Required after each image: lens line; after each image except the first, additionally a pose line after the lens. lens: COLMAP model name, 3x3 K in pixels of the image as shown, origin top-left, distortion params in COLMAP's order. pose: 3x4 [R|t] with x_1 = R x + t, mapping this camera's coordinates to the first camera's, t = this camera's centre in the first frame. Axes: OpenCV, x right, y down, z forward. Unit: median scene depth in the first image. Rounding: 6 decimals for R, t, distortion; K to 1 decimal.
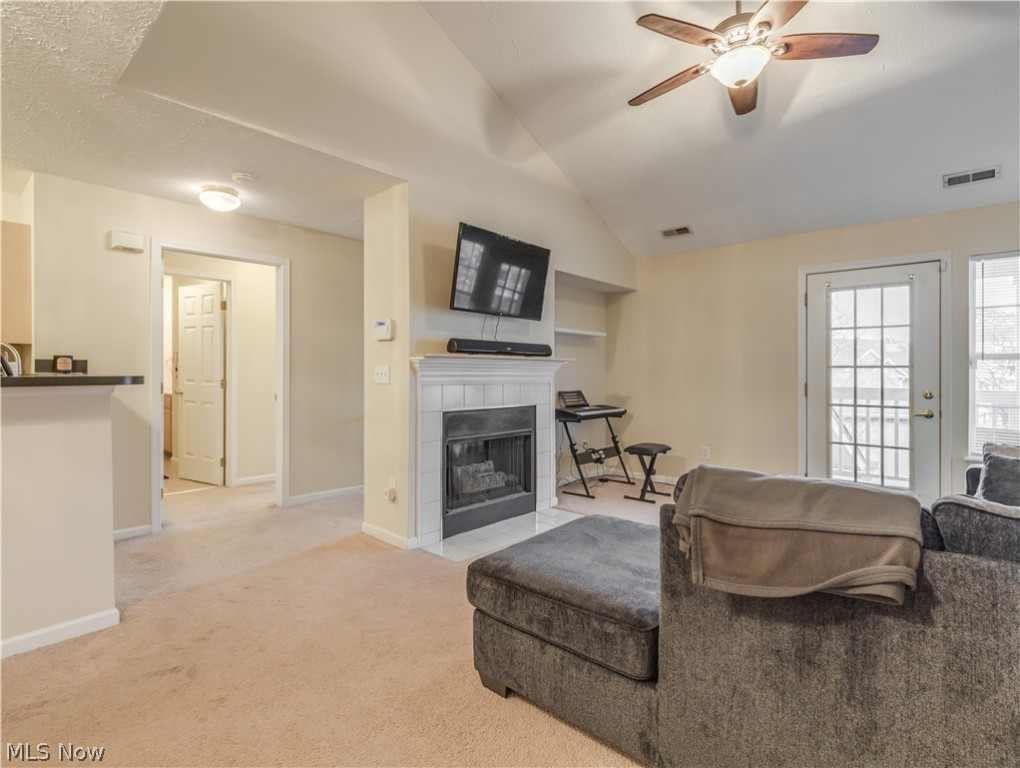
lens RADIAL K [[518.6, 0, 511.1], [0, 518.6, 376.3], [0, 0, 1]] dist [-0.007185, -0.001211]
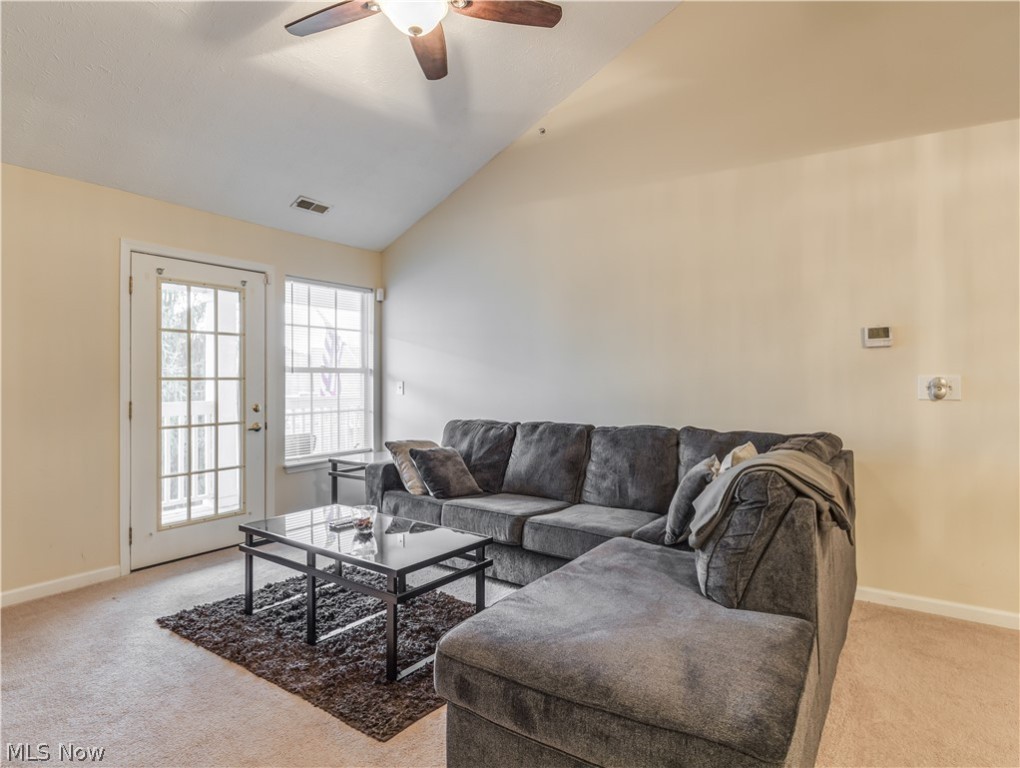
lens RADIAL K [[568.5, 0, 520.9], [0, 568.5, 375.2], [0, 0, 1]] dist [0.005715, 0.000699]
pose [[-0.117431, 0.005081, 0.993068, -0.317877], [0.012682, 0.999913, -0.003616, -0.015305], [-0.993000, 0.012169, -0.117485, 0.622288]]
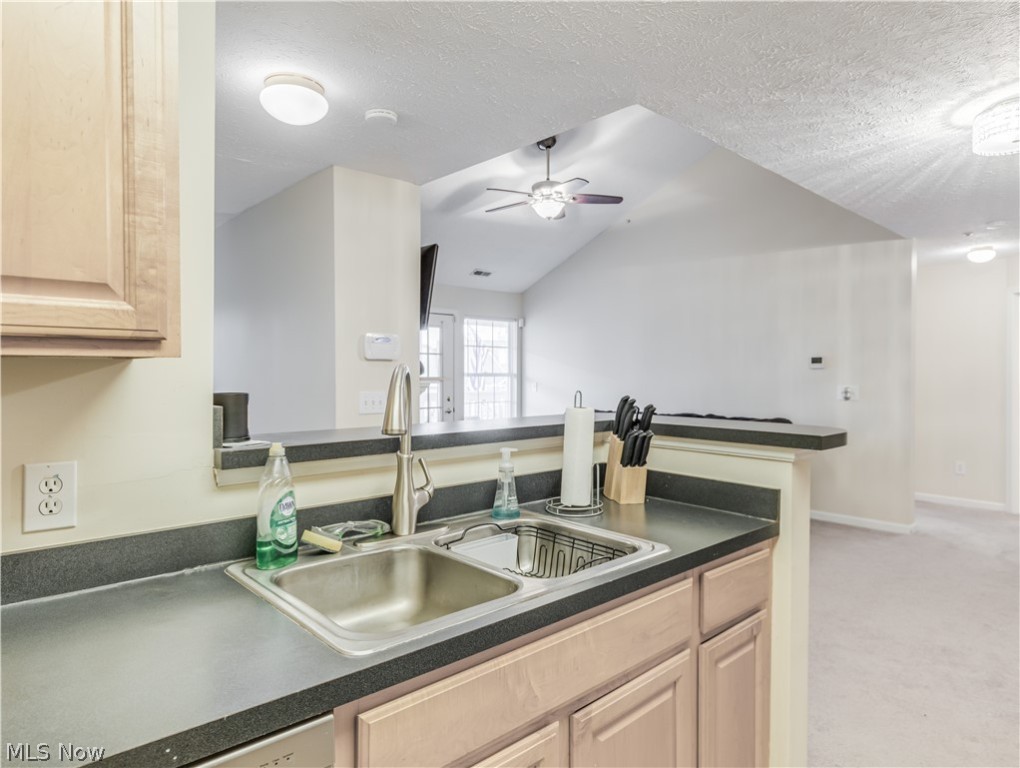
lens RADIAL K [[611.7, 0, 512.3], [0, 611.7, 376.7], [0, 0, 1]] dist [-0.000026, -0.000040]
pose [[0.108813, -0.007903, 0.994031, -1.034589], [0.005716, 0.999957, 0.007324, -0.043770], [-0.994046, 0.004885, 0.108854, 0.594062]]
